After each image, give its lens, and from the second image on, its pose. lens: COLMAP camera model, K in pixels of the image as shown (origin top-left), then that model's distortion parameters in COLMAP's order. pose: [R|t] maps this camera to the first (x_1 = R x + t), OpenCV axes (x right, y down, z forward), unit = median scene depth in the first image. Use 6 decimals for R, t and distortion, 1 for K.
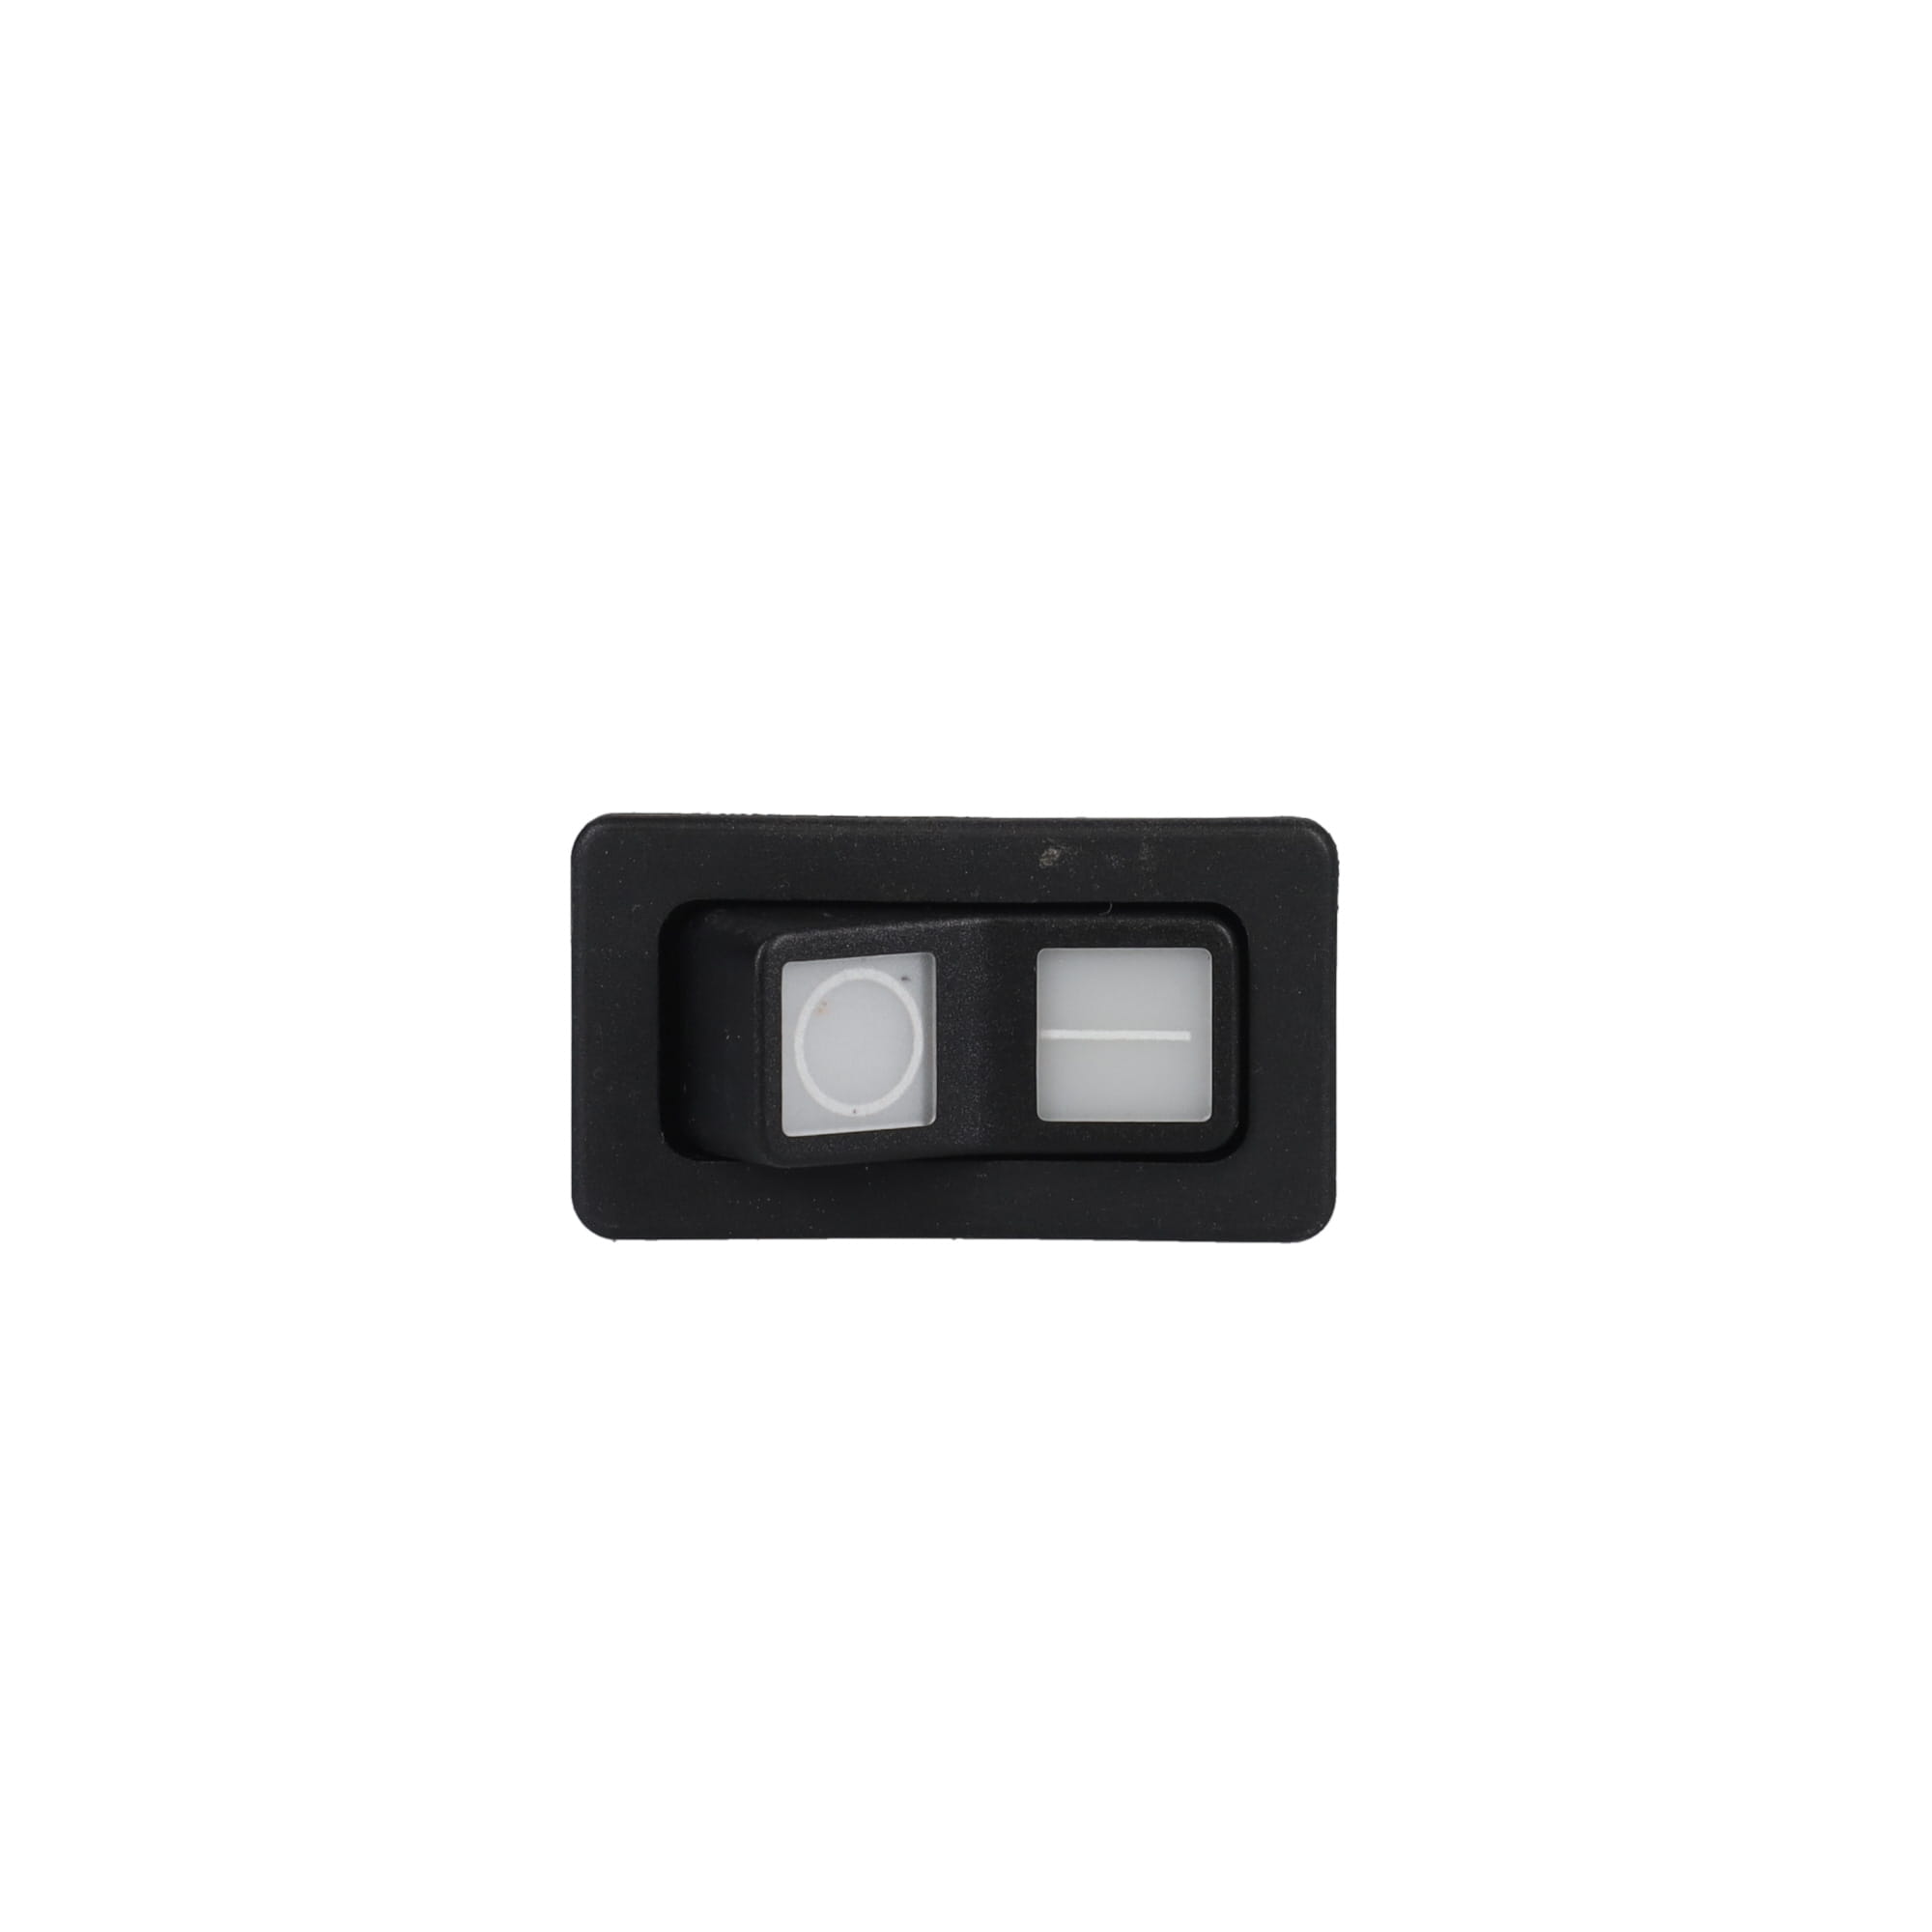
lens RADIAL K [[7766.6, 0, 966.0], [0, 7766.6, 966.0], [0, 0, 1]] dist [0.106140, 0.370963]
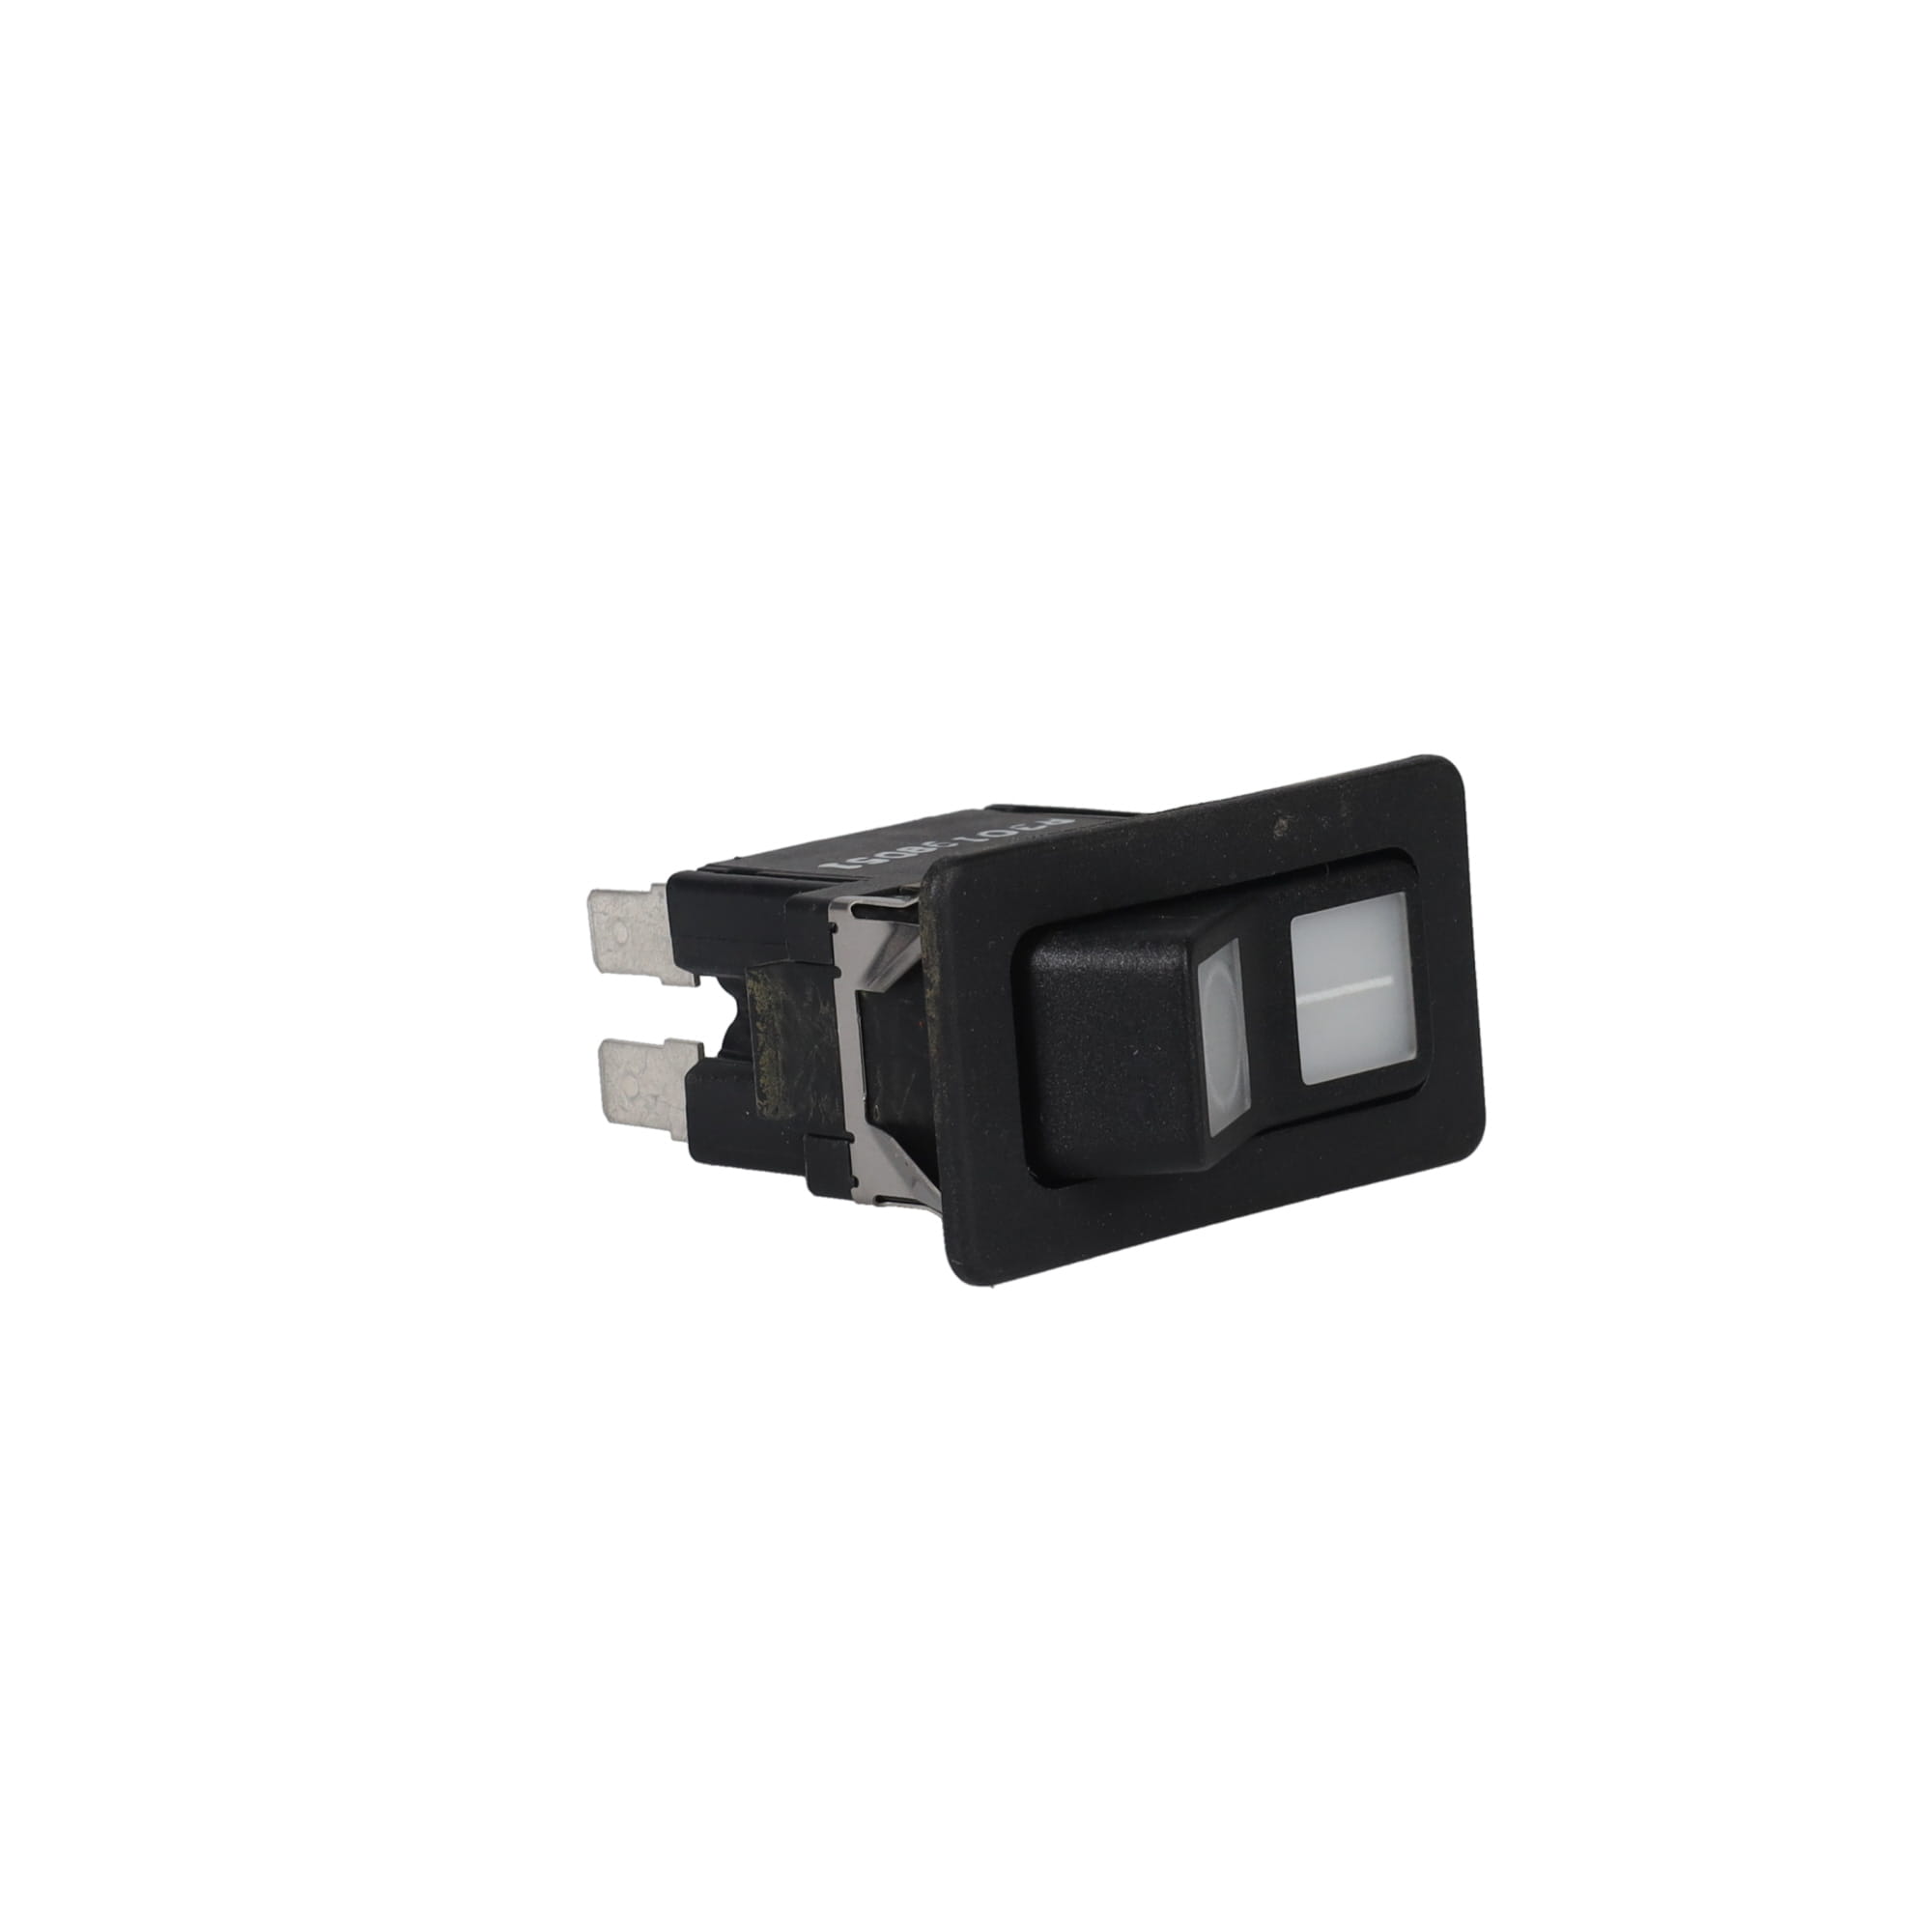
lens RADIAL K [[7766.6, 0, 966.0], [0, 7766.6, 966.0], [0, 0, 1]] dist [0.106140, 0.370963]
pose [[0.724923, -0.166152, 0.668491, -0.700175], [0.165997, 0.984010, 0.064565, -0.068620], [-0.668529, 0.064163, 0.740913, 0.276834]]
